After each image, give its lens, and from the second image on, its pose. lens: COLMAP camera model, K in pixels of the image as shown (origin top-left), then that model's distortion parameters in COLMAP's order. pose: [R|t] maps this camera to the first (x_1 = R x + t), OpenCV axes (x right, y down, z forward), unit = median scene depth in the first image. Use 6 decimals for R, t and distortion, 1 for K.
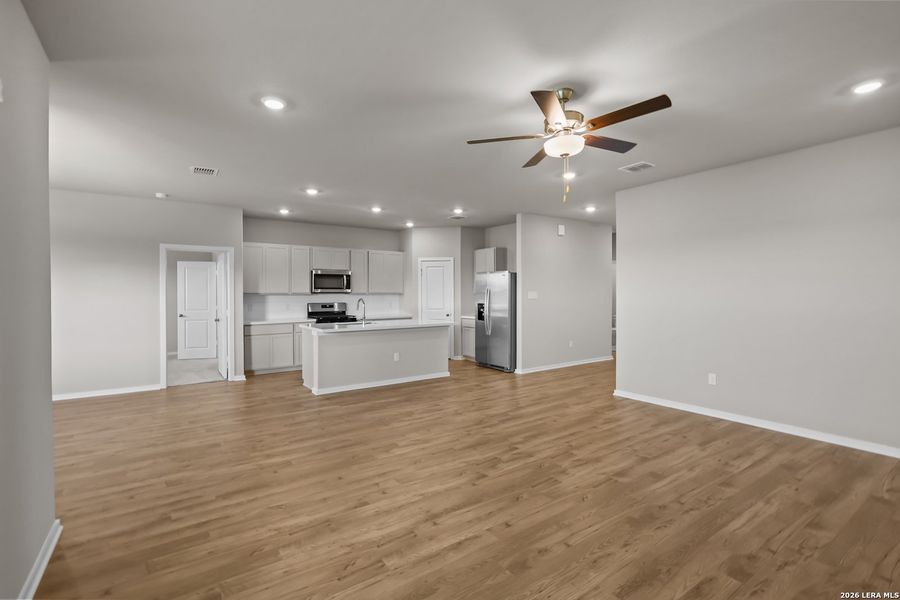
lens RADIAL K [[412.4, 0, 448.9], [0, 412.4, 298.1], [0, 0, 1]] dist [-0.002330, 0.000187]
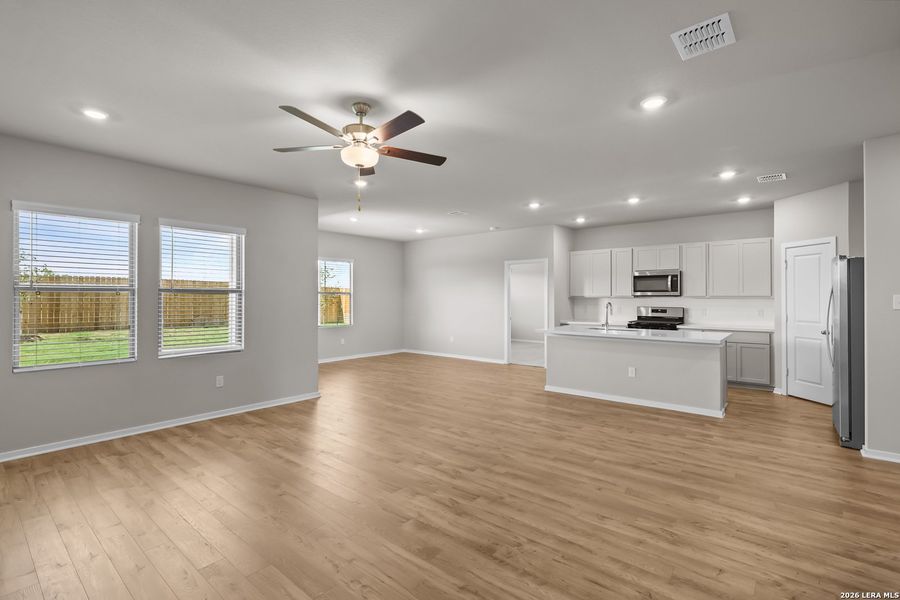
lens RADIAL K [[415.7, 0, 447.4], [0, 415.7, 297.2], [0, 0, 1]] dist [-0.003415, 0.000755]
pose [[0.264661, 0.004489, -0.964331, 0.820353], [-0.011714, 0.999930, 0.001440, -0.010789], [0.964270, 0.010915, 0.264695, 0.566758]]
